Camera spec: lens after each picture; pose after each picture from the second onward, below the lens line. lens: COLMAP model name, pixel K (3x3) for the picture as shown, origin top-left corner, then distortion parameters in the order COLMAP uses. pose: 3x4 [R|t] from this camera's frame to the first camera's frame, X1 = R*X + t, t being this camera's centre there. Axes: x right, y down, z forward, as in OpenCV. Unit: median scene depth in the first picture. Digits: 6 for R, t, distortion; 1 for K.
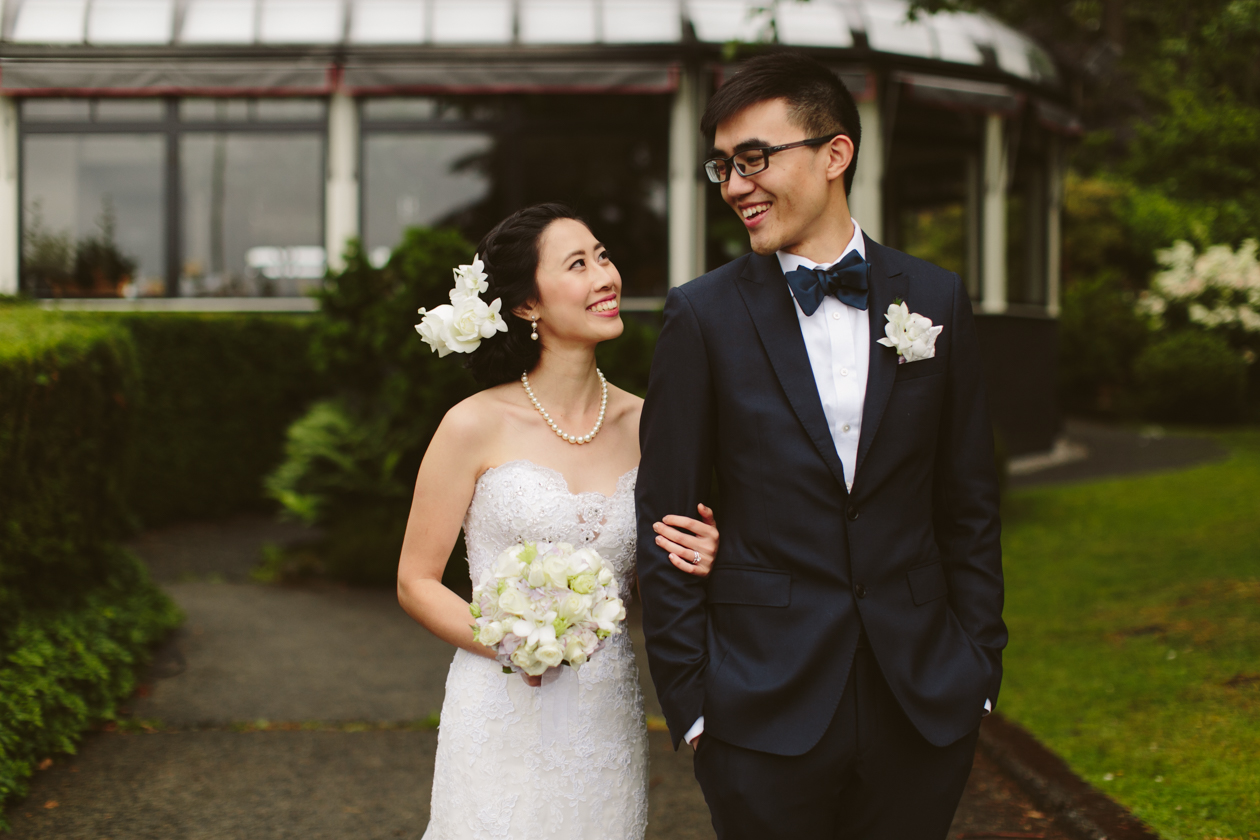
lens RADIAL K [[1809.0, 0, 671.0], [0, 1809.0, 400.1], [0, 0, 1]] dist [-0.127255, 0.316695]
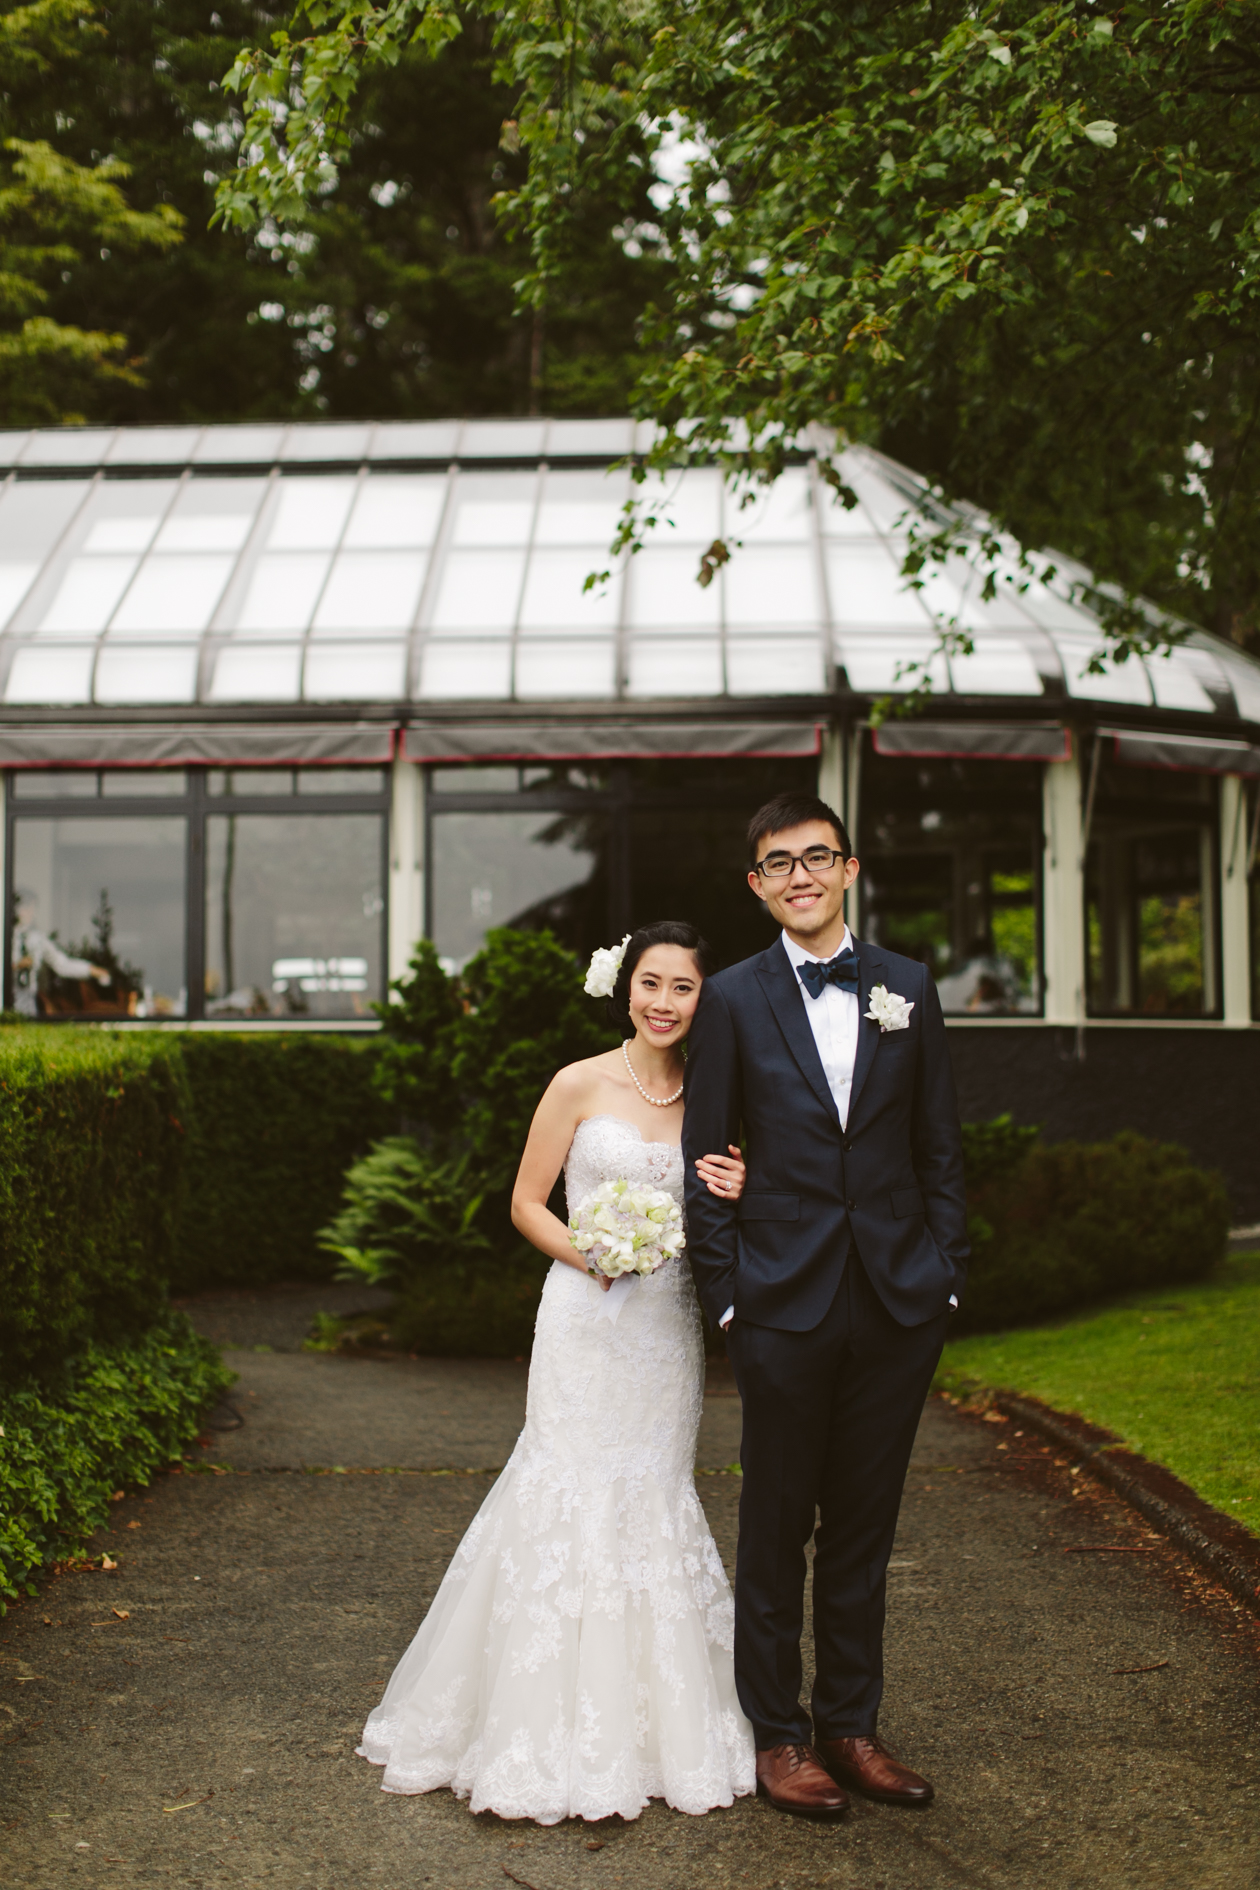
lens RADIAL K [[2713.5, 0, 630.0], [0, 2713.5, 945.0], [0, 0, 1]] dist [-0.127255, 0.316695]
pose [[0.996246, -0.008132, -0.086179, 0.027180], [0.000563, 0.996165, -0.087496, 0.022376], [0.086560, 0.087119, 0.992430, -0.249306]]
